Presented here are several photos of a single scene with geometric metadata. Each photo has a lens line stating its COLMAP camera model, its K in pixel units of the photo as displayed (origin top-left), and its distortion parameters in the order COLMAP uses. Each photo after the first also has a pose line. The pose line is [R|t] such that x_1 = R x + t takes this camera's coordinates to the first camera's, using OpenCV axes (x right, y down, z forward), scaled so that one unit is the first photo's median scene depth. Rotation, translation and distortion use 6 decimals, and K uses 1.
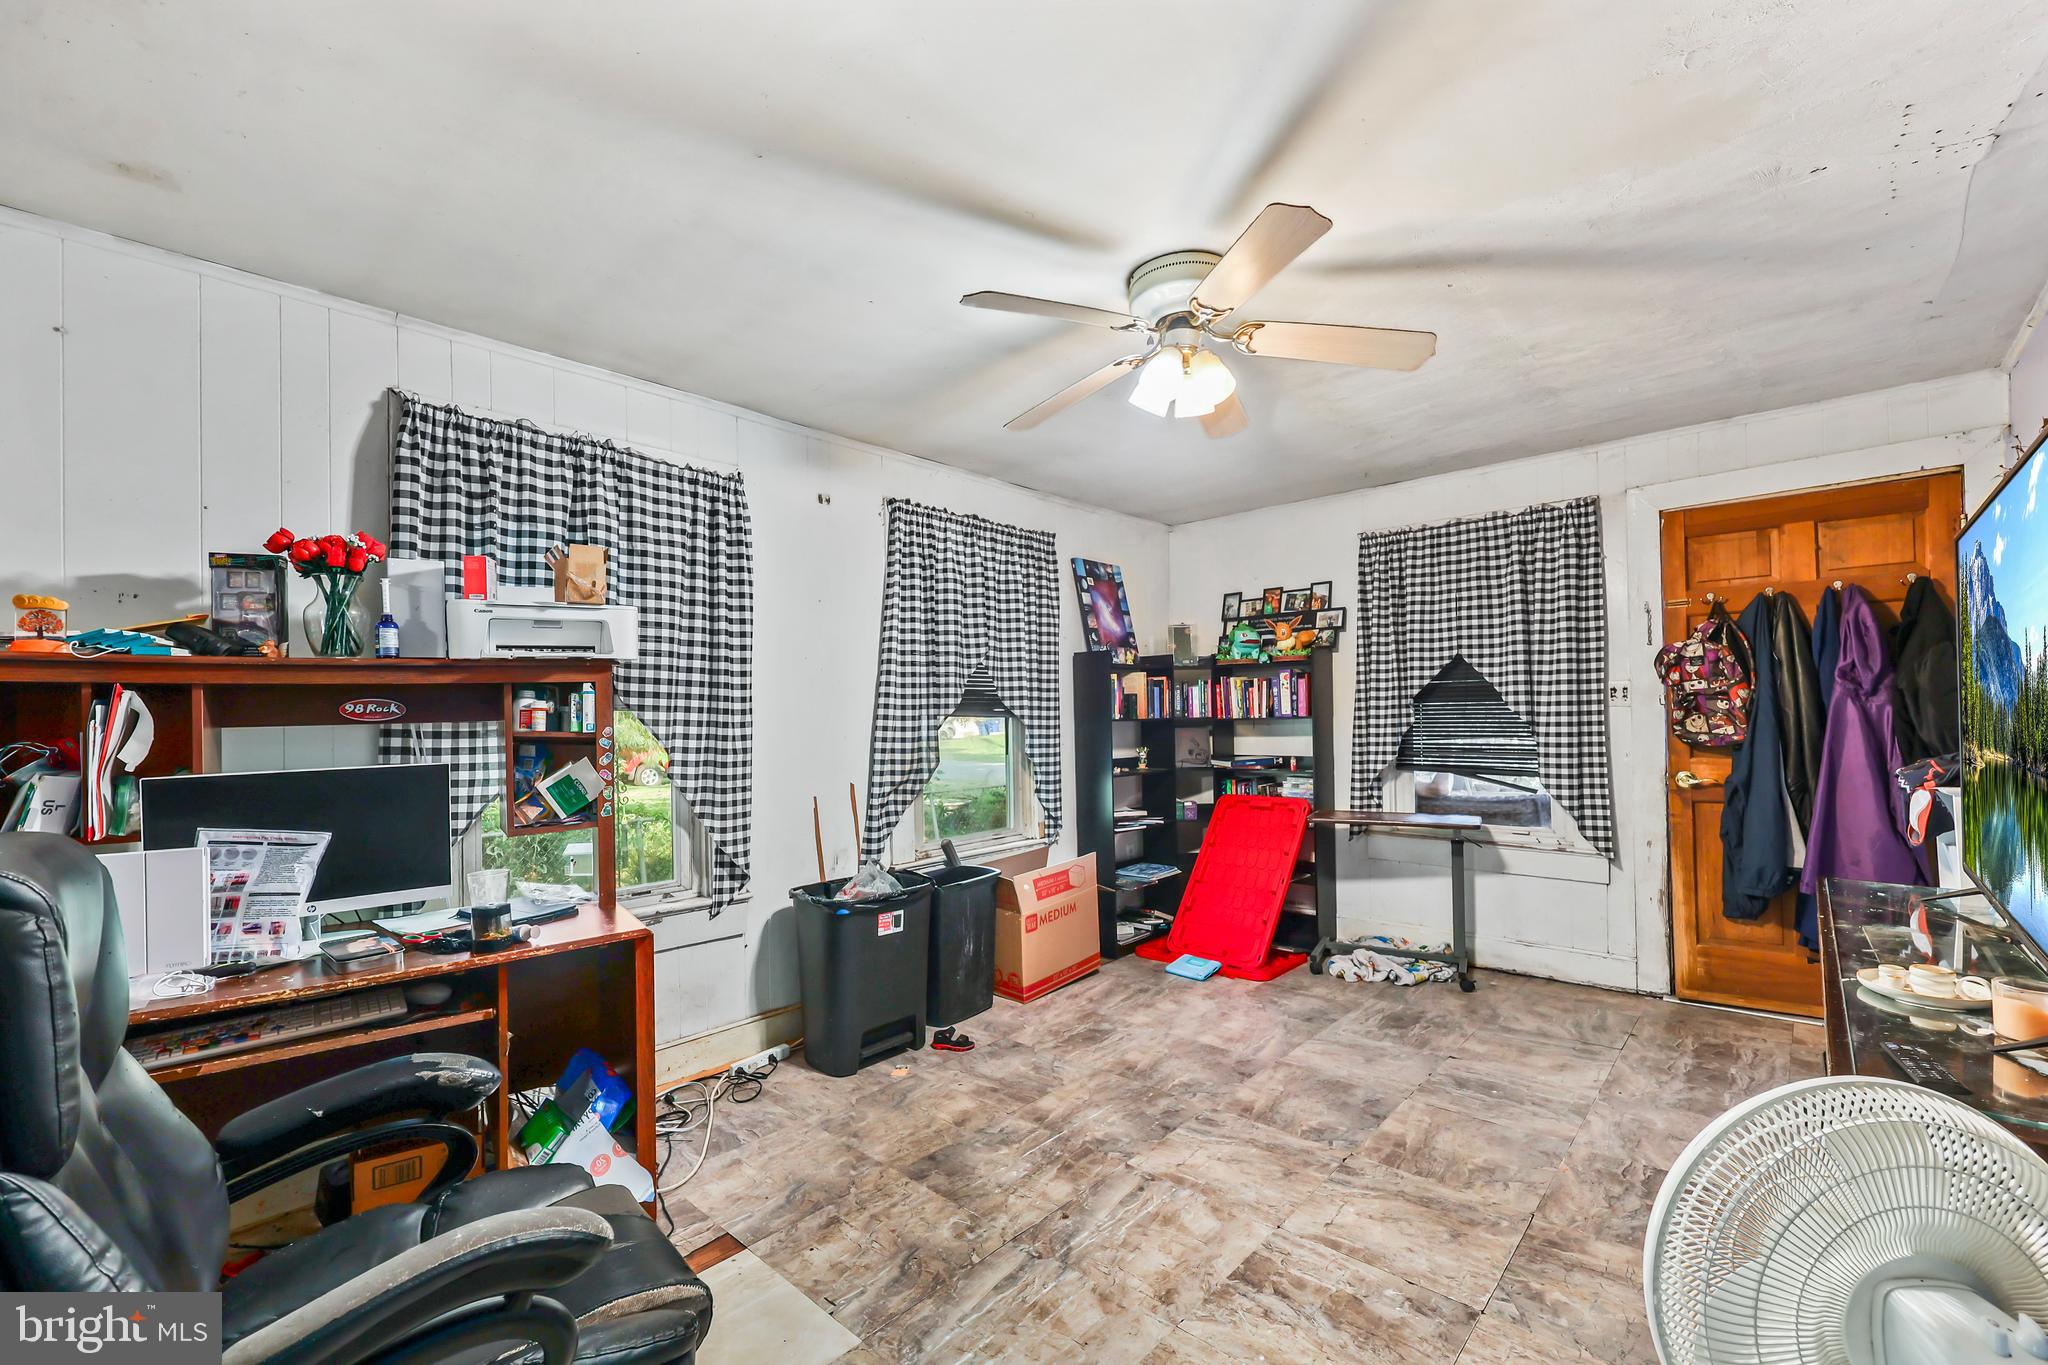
lens RADIAL K [[845.5, 0, 1036.5], [0, 845.5, 713.1], [0, 0, 1]] dist [-0.000110, -0.000028]
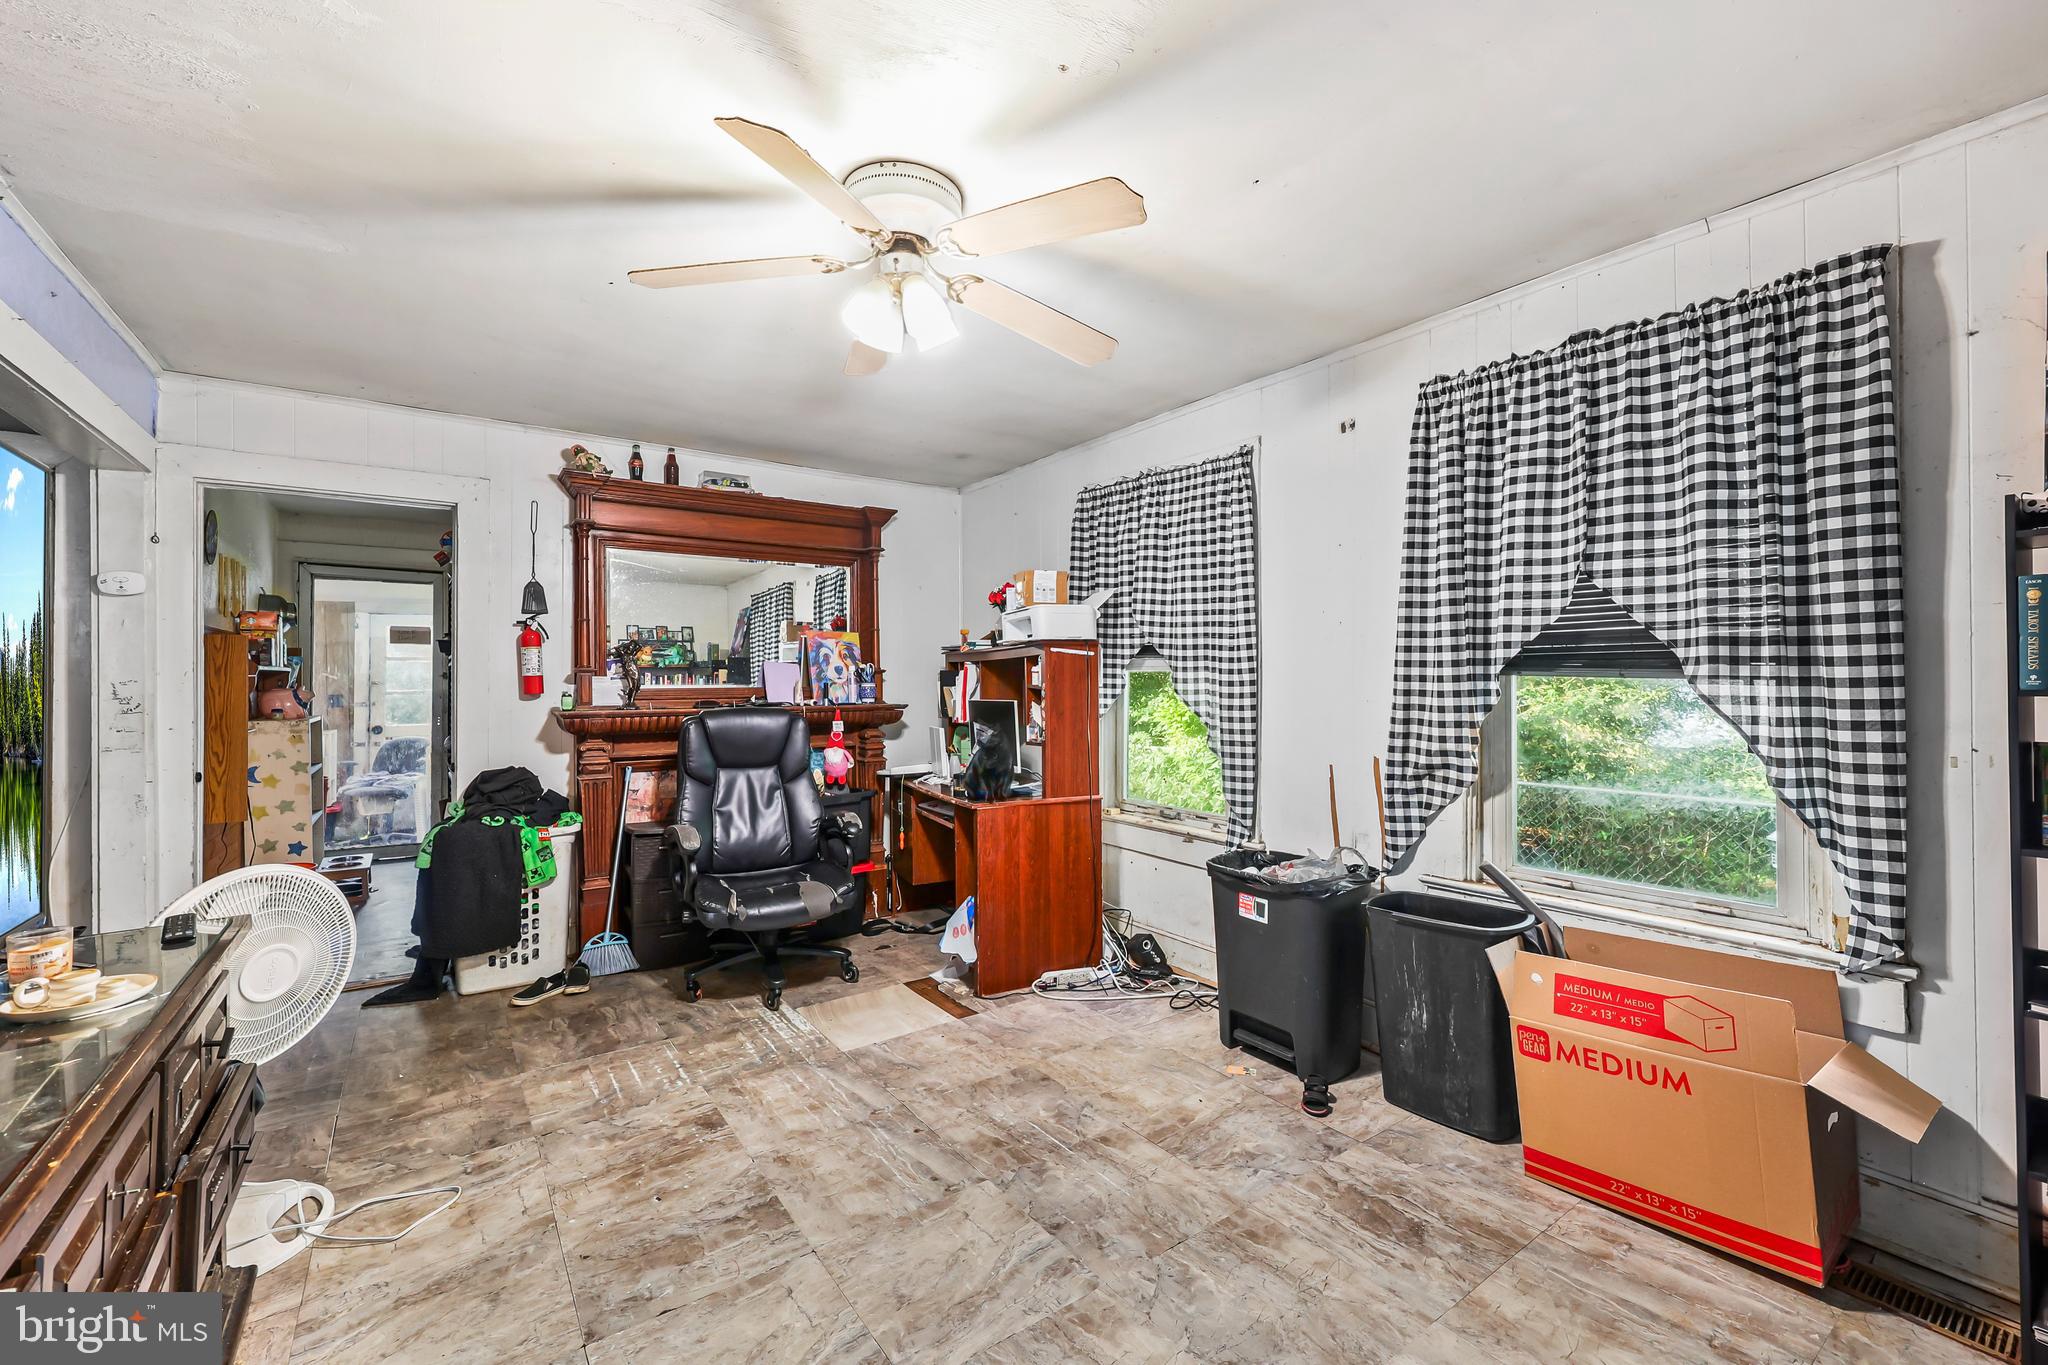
lens RADIAL K [[845.5, 0, 1025.1], [0, 845.5, 677.0], [0, 0, 1]] dist [-0.000110, -0.000028]
pose [[-0.213239, 0.012992, -0.976914, 0.842815], [0.010879, 0.999881, 0.010923, -0.009675], [0.976940, -0.008299, -0.213355, 1.074457]]
